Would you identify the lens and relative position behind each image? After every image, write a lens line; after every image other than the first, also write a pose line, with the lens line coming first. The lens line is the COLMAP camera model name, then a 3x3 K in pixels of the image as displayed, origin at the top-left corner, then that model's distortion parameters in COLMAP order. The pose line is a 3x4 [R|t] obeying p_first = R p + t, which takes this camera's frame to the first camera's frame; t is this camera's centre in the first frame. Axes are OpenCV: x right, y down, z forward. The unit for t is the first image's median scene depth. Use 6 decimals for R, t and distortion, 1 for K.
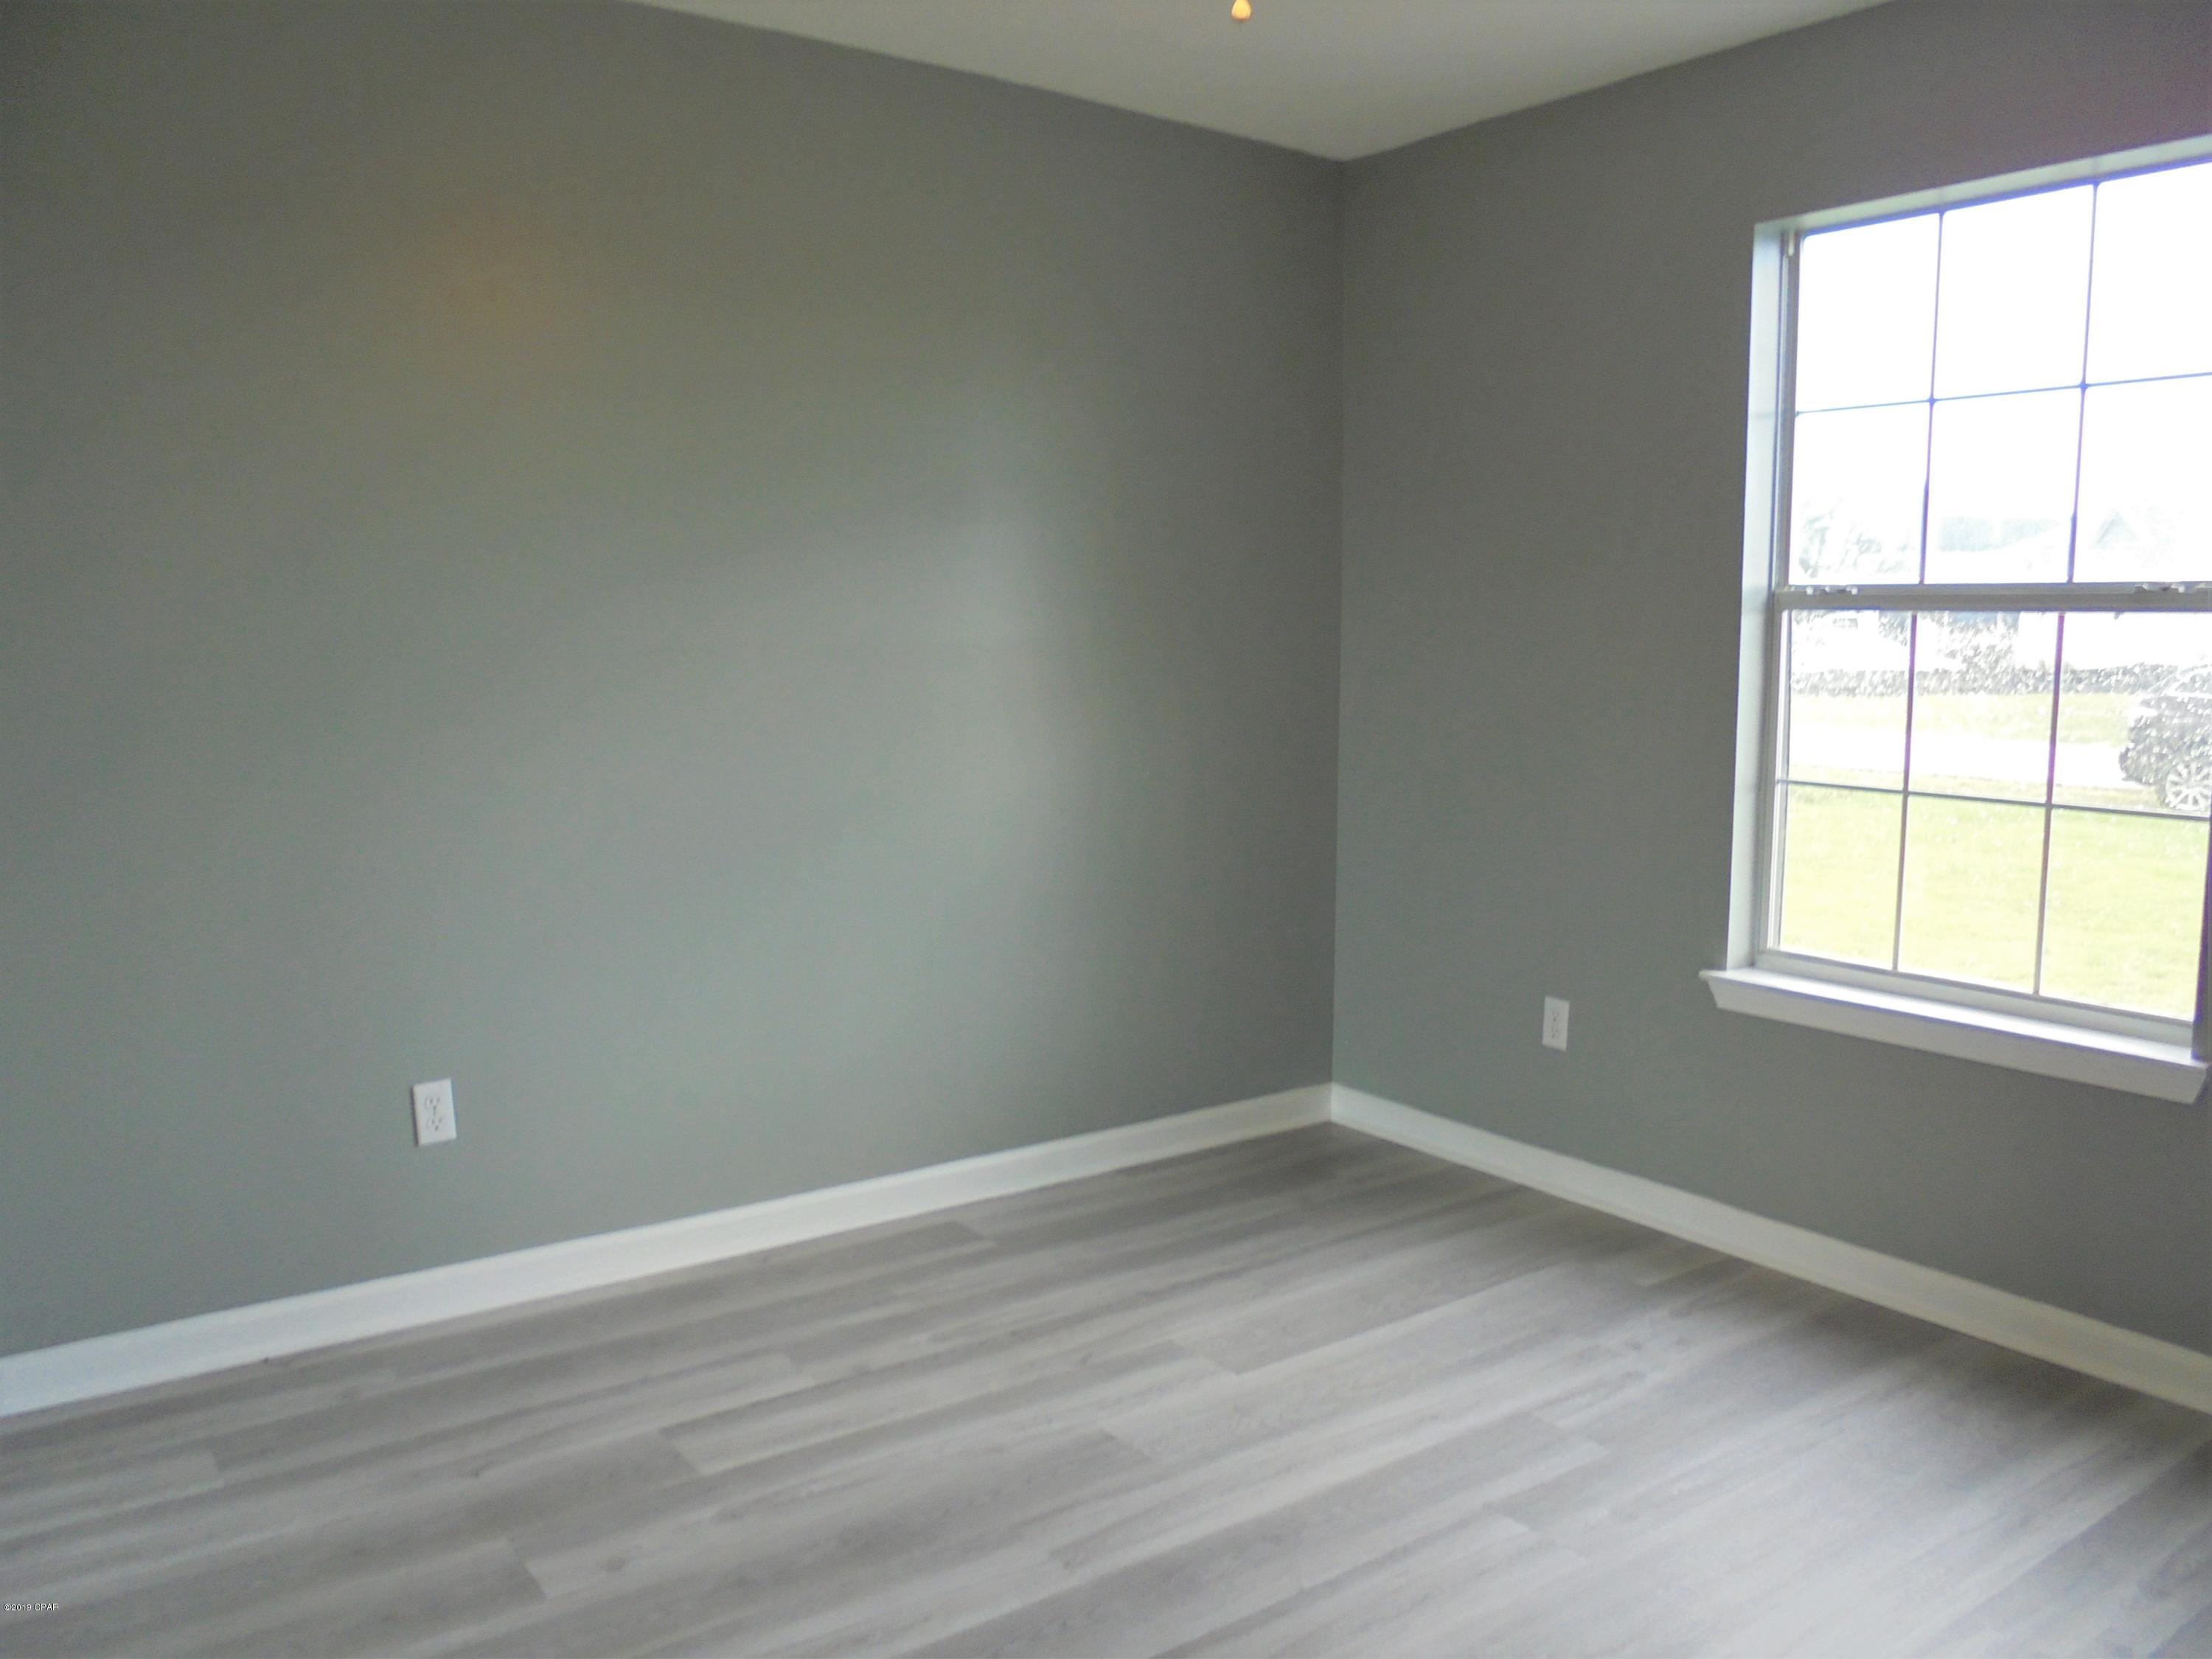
lens RADIAL K [[1712.1, 0, 1101.2], [0, 1712.1, 830.5], [0, 0, 1]] dist [-0.127644, 0.103249]
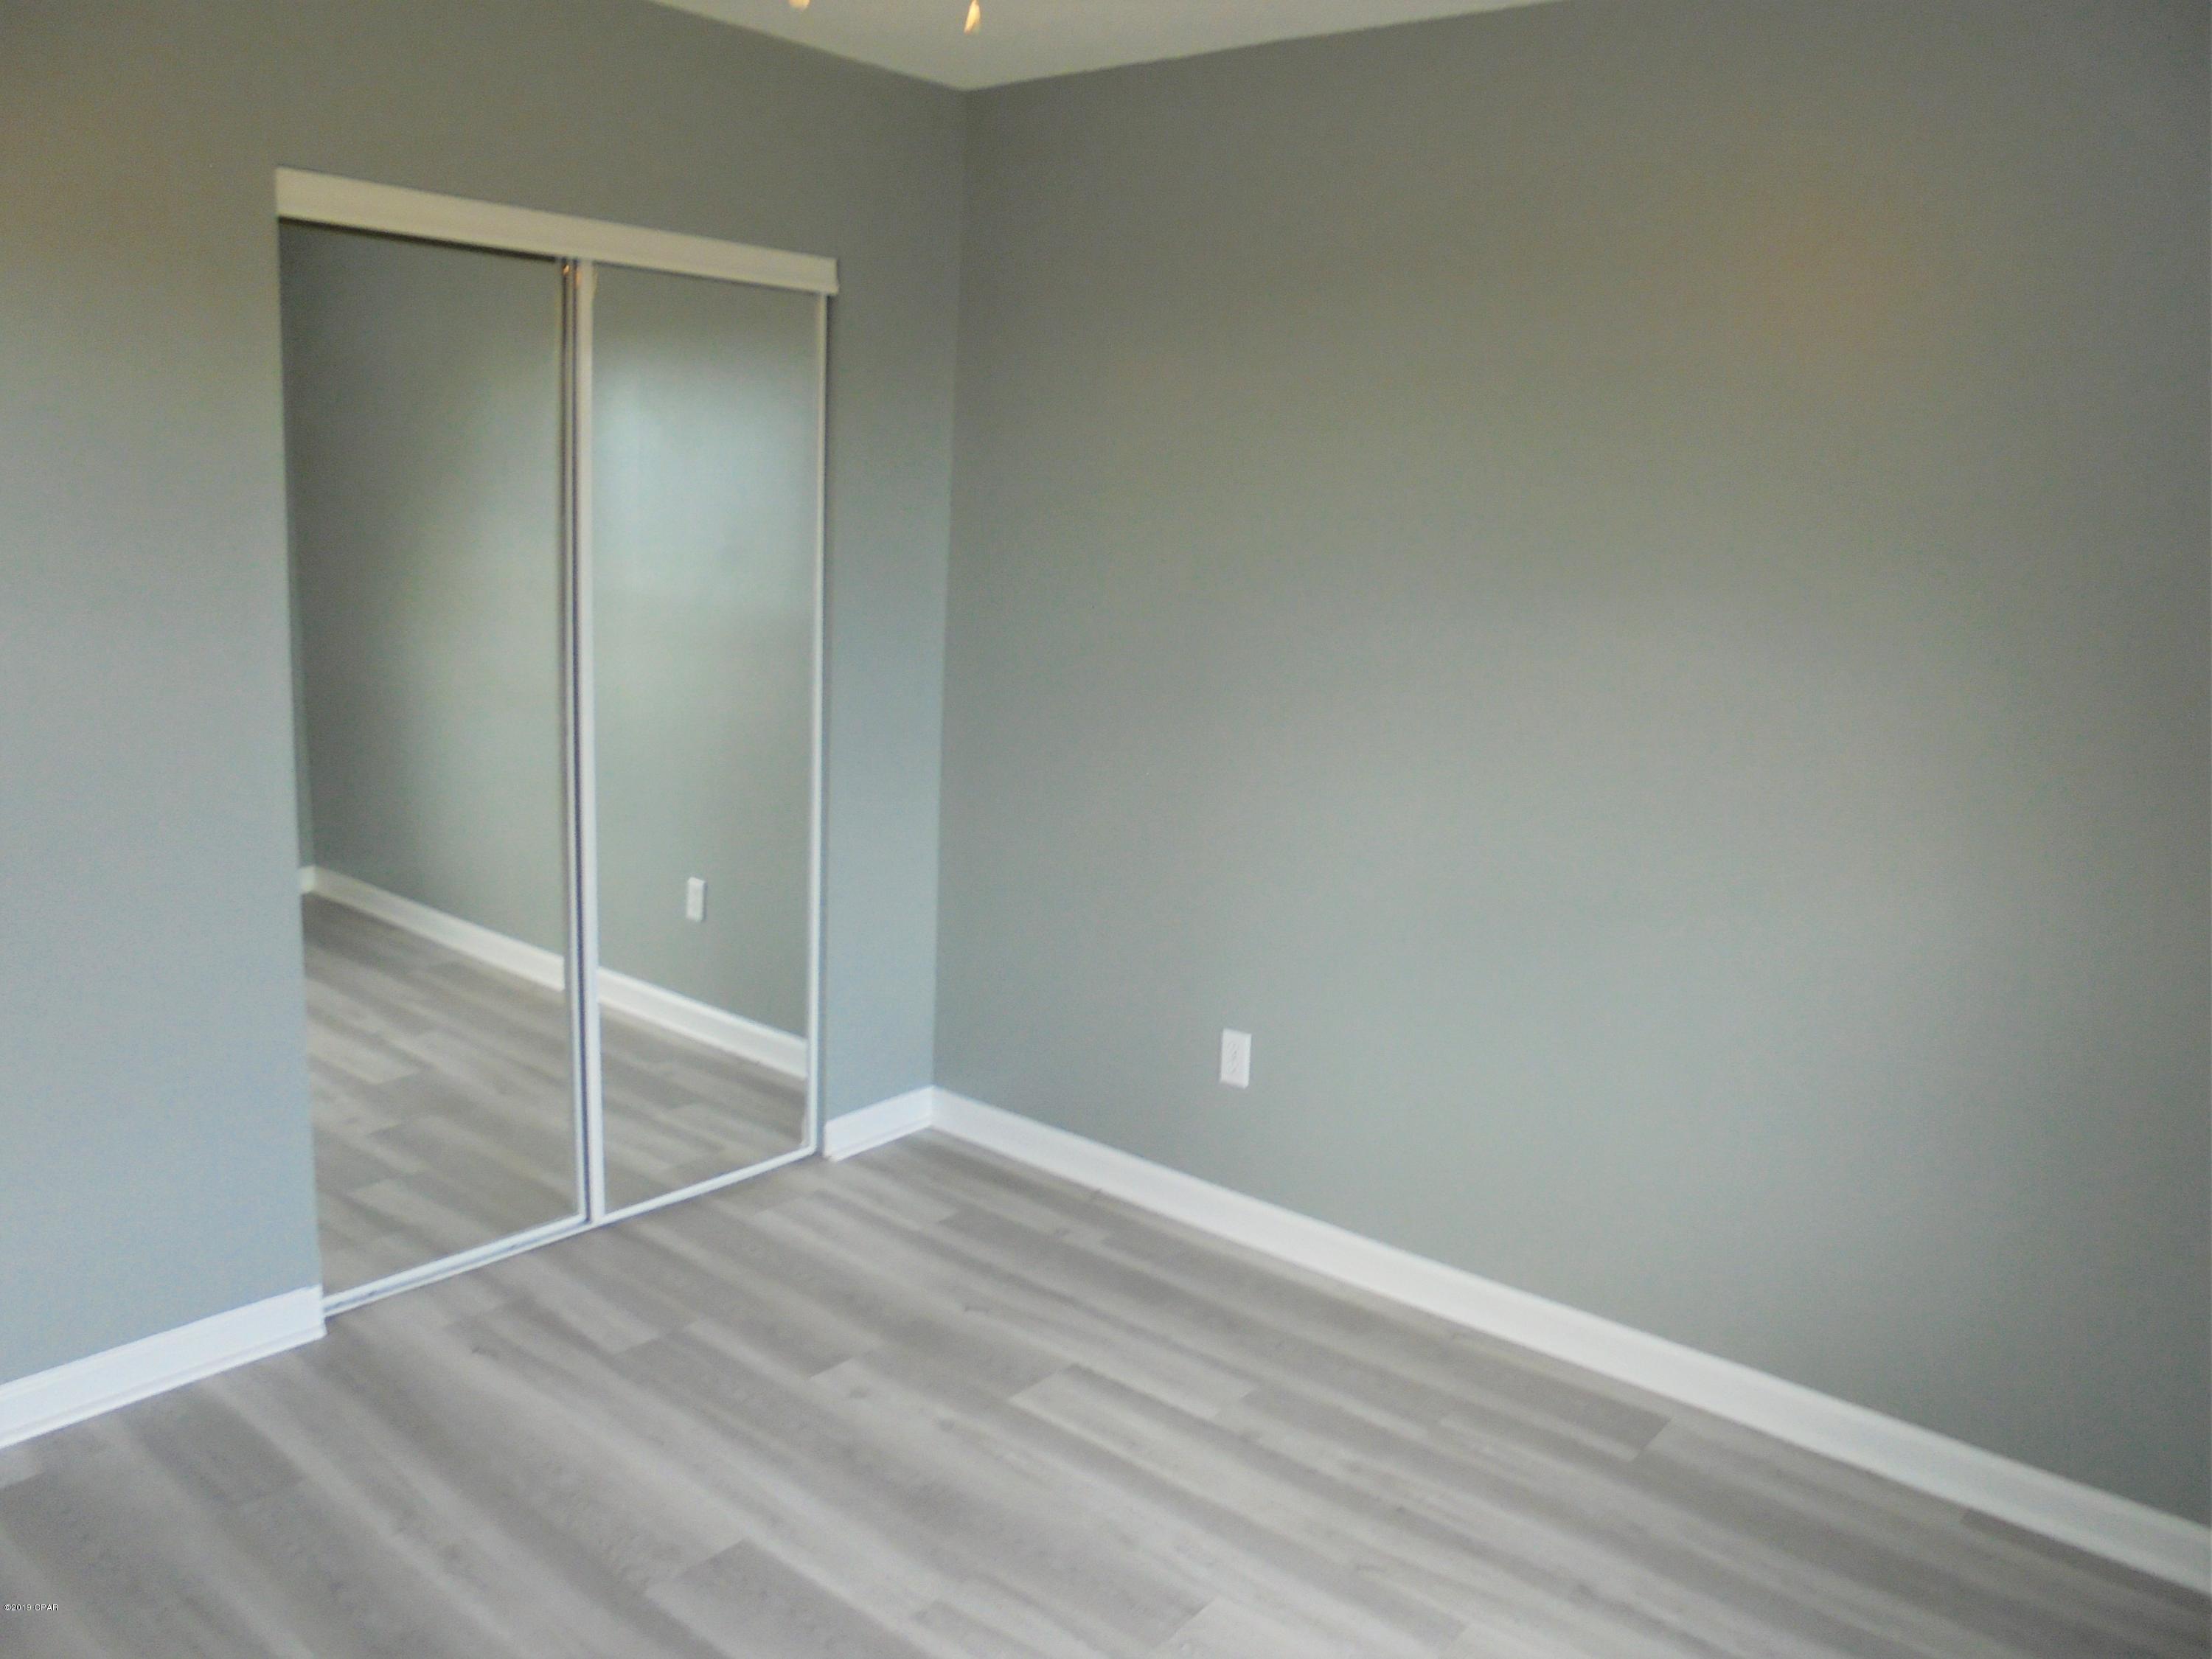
lens RADIAL K [[1712.1, 0, 1098.9], [0, 1712.1, 829.4], [0, 0, 1]] dist [-0.127644, 0.103249]
pose [[0.266101, 0.201691, -0.942609, 0.704913], [-0.172989, 0.971982, 0.159140, -0.166503], [0.948296, 0.120714, 0.293536, 0.608228]]
